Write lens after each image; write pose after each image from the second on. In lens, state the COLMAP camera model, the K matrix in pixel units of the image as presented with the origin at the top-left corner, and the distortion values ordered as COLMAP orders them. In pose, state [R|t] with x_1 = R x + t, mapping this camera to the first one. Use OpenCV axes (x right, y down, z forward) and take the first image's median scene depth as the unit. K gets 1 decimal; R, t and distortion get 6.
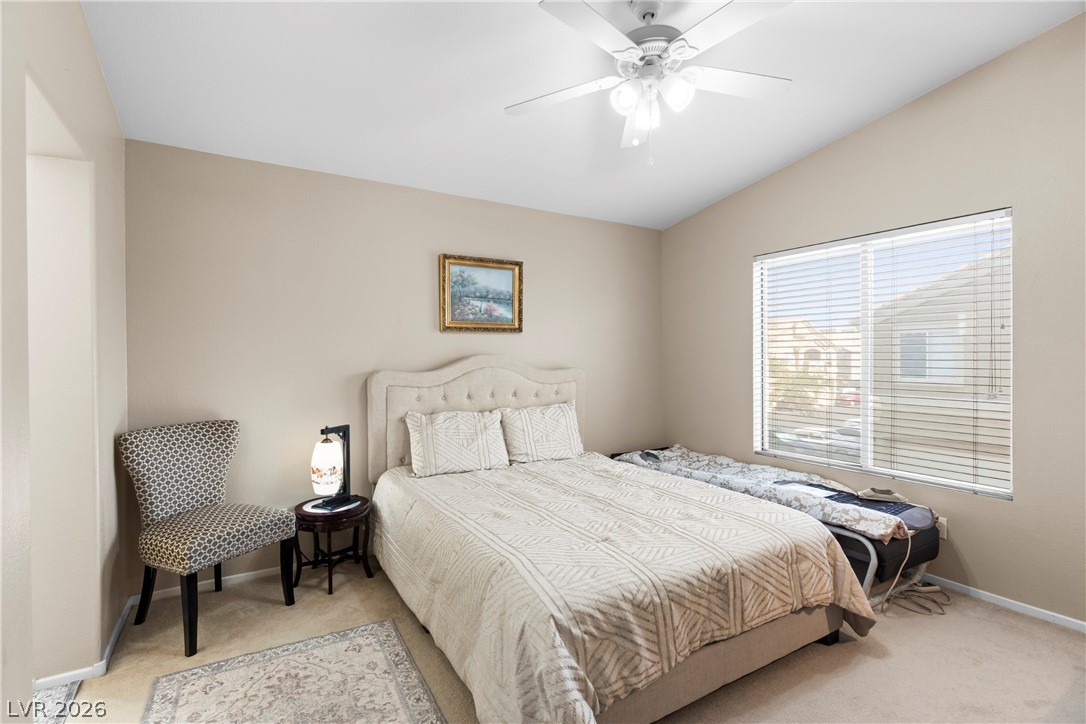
lens RADIAL K [[513.1, 0, 544.2], [0, 513.1, 358.8], [0, 0, 1]] dist [0.001229, 0.001118]
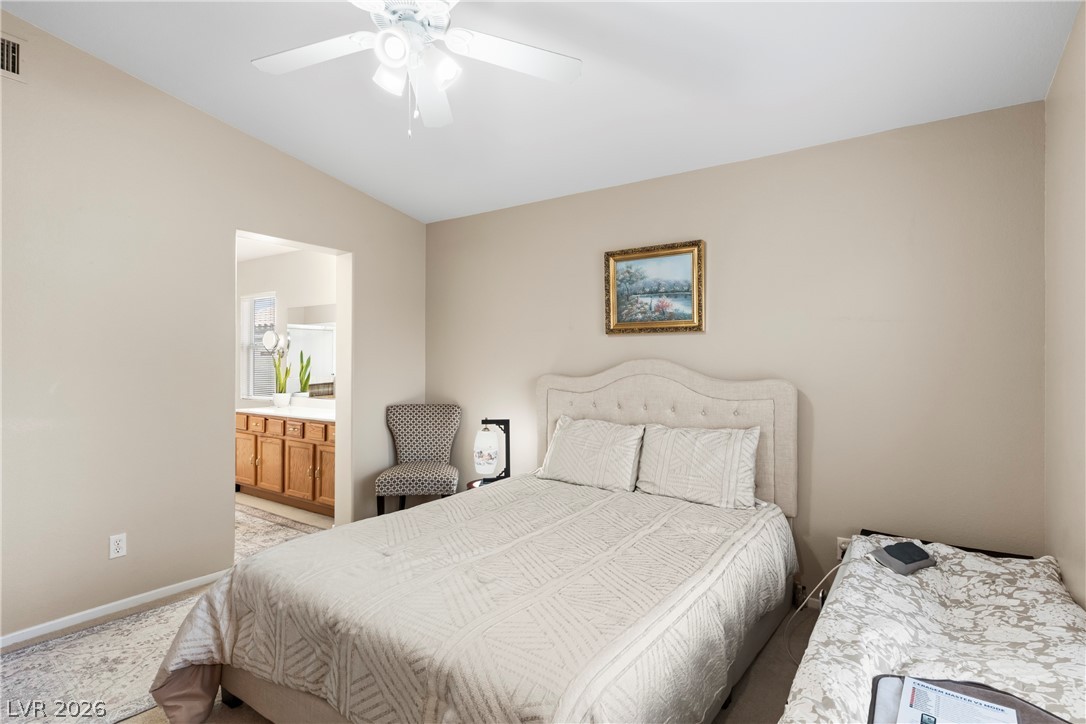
lens RADIAL K [[543.2, 0, 543.8], [0, 543.2, 359.2], [0, 0, 1]] dist [0.003472, 0.000290]
pose [[0.403264, 0.004924, -0.915071, 0.644895], [-0.006010, 0.999978, 0.002732, -0.010186], [0.915064, 0.004398, 0.403284, 0.476768]]
